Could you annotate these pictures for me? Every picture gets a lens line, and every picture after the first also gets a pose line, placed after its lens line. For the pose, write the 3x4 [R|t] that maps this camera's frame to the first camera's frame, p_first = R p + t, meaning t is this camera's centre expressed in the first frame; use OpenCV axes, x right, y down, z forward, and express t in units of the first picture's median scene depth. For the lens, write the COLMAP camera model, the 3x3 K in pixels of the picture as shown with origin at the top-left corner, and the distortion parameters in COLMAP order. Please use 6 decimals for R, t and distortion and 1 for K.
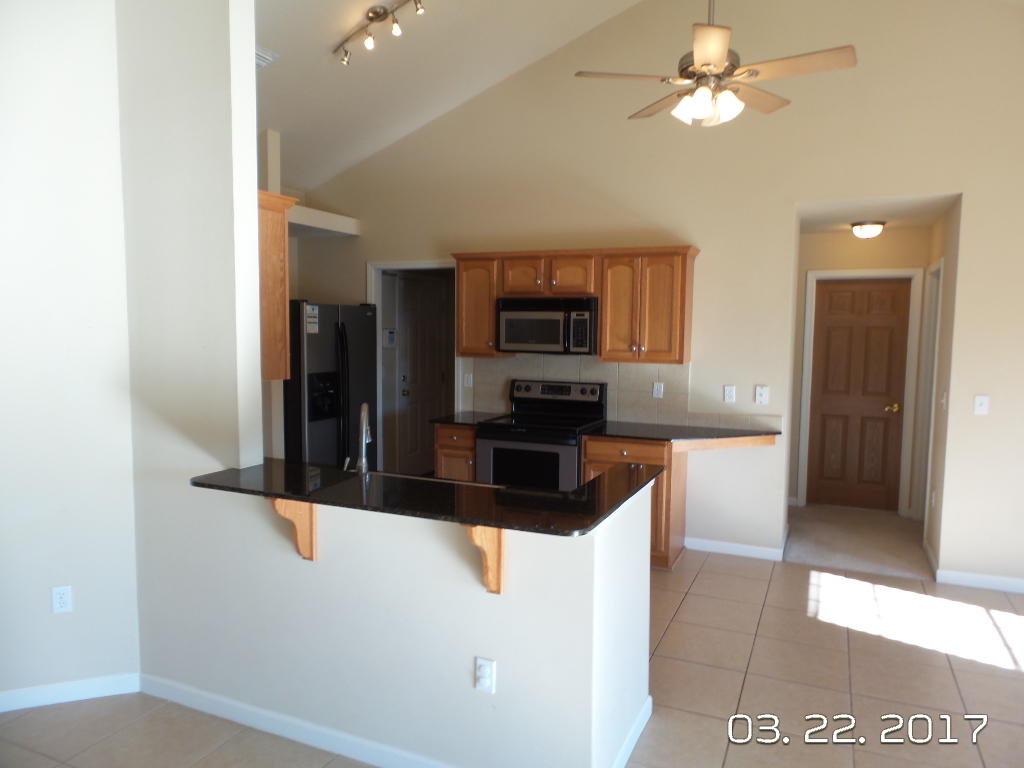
lens RADIAL K [[703.4, 0, 513.6], [0, 703.4, 392.3], [0, 0, 1]] dist [-0.003606, 0.002640]
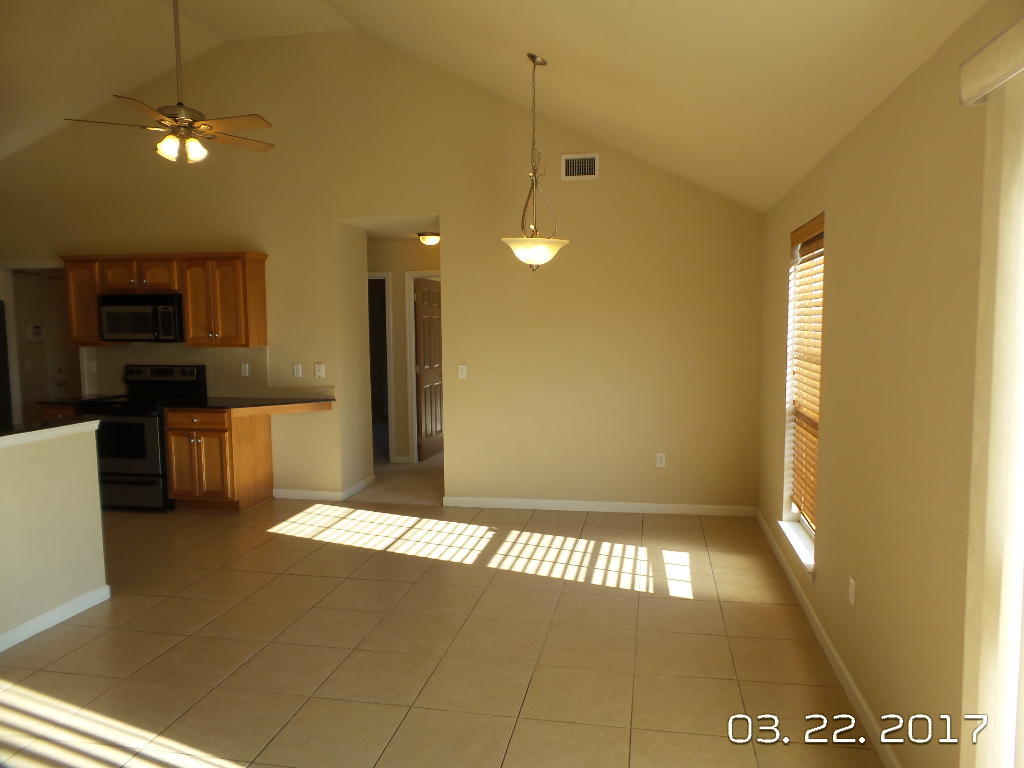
lens RADIAL K [[712.5, 0, 512.6], [0, 712.5, 393.4], [0, 0, 1]] dist [0.001743, 0.001848]
pose [[0.974915, -0.036237, 0.219610, 0.397326], [0.035304, 0.999343, 0.008171, 0.045701], [-0.219761, -0.000213, 0.975554, -0.313807]]
